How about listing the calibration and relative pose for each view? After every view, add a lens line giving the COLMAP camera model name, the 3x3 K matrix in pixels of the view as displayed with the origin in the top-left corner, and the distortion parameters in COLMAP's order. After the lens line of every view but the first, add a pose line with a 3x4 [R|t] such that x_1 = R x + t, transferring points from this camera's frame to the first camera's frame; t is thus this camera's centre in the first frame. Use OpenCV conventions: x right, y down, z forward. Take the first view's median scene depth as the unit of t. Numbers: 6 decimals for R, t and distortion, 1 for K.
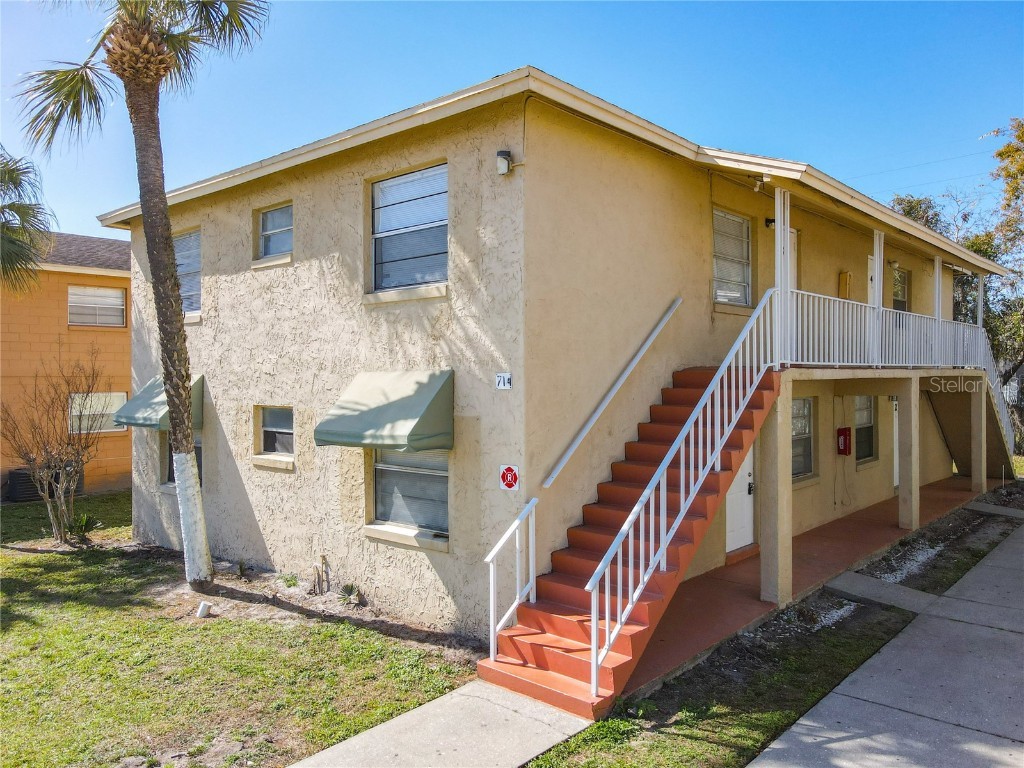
lens RADIAL K [[775.2, 0, 512.0], [0, 775.2, 384.0], [0, 0, 1]] dist [0.010168, 0.008306]
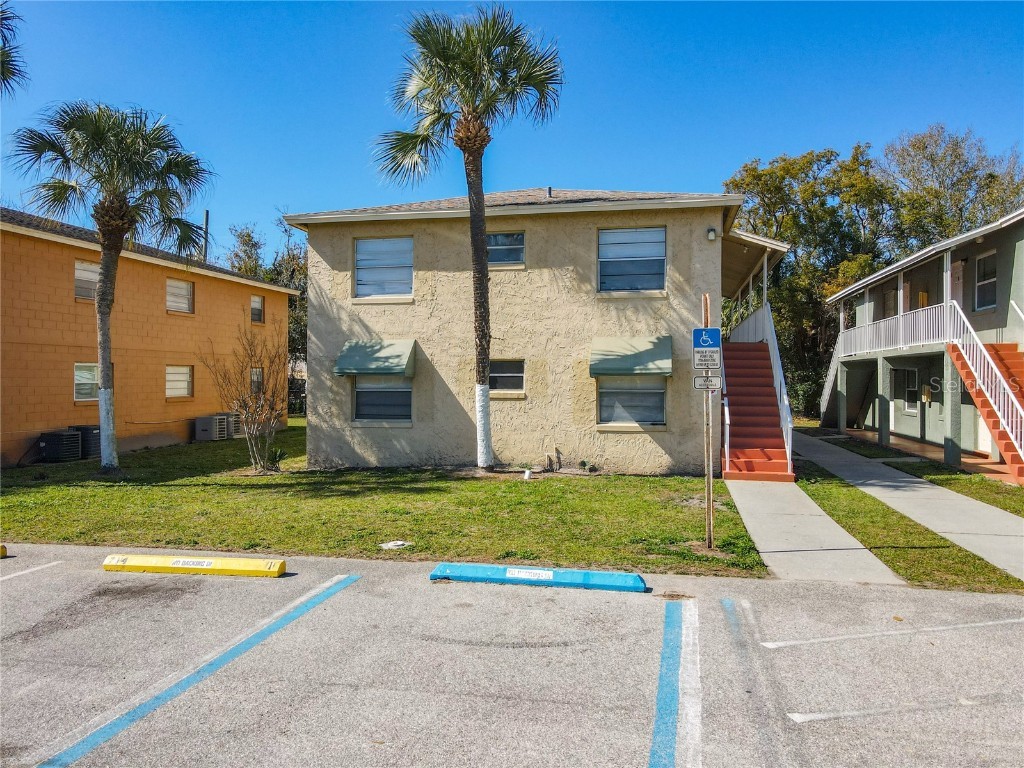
lens RADIAL K [[759.4, 0, 511.8], [0, 759.4, 376.6], [0, 0, 1]] dist [-0.009109, 0.061730]
pose [[0.866127, 0.007676, 0.499766, -1.240899], [-0.000220, 0.999888, -0.014976, 0.102037], [-0.499825, 0.012861, 0.866031, -0.395638]]
